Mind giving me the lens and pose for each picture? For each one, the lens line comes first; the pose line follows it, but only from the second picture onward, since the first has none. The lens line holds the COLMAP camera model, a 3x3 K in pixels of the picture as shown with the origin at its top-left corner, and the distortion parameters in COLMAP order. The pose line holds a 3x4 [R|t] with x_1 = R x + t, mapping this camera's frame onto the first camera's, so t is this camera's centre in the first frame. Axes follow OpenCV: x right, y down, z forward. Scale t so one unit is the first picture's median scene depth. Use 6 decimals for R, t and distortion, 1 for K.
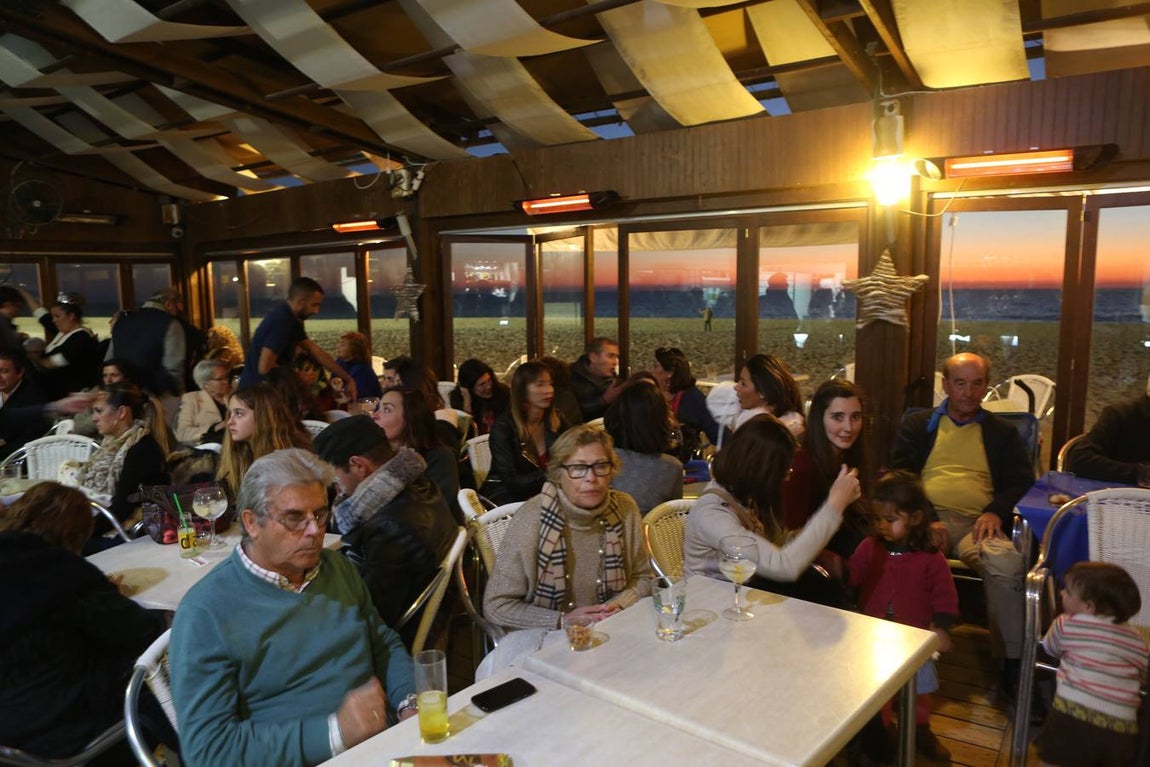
lens RADIAL K [[803.0, 0, 569.1], [0, 803.0, 386.8], [0, 0, 1]] dist [-0.096222, 0.079581]
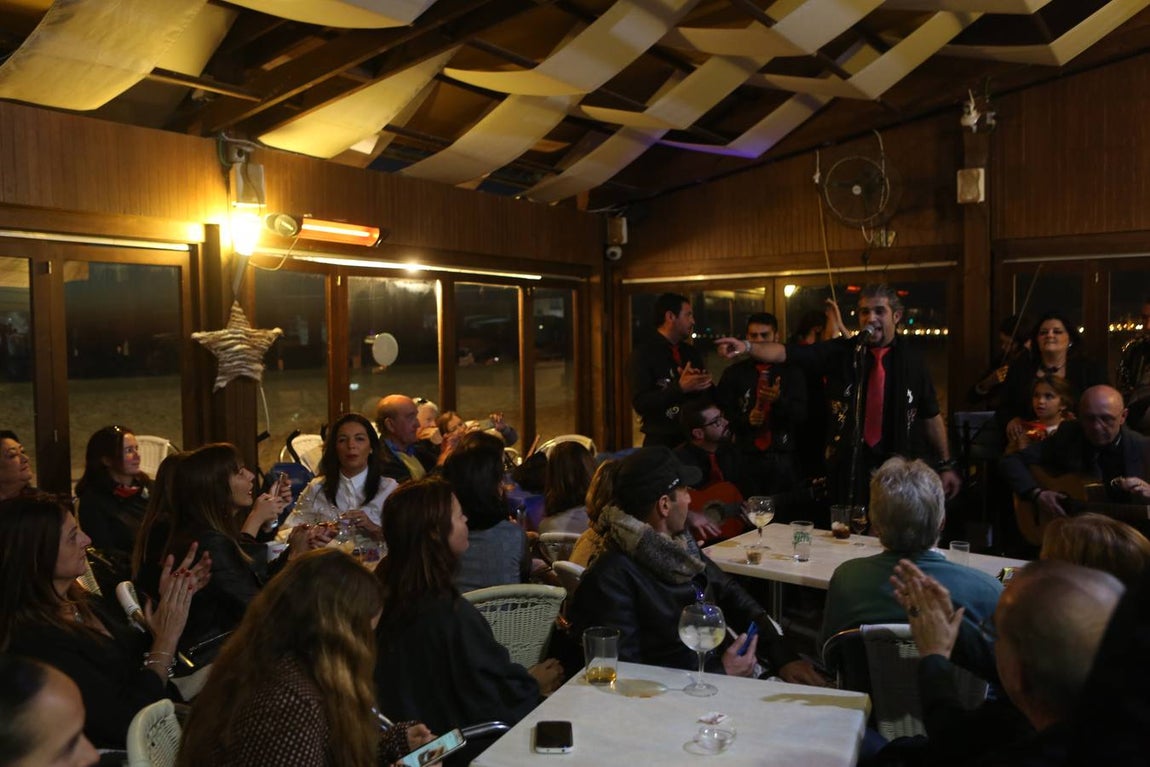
lens RADIAL K [[992.9, 0, 575.0], [0, 992.9, 383.5], [0, 0, 1]] dist [-0.076589, 0.111473]
pose [[-0.014894, -0.026205, 0.999546, -0.634656], [0.140616, 0.989667, 0.028041, -0.045518], [-0.989952, 0.140970, -0.011056, 0.531004]]
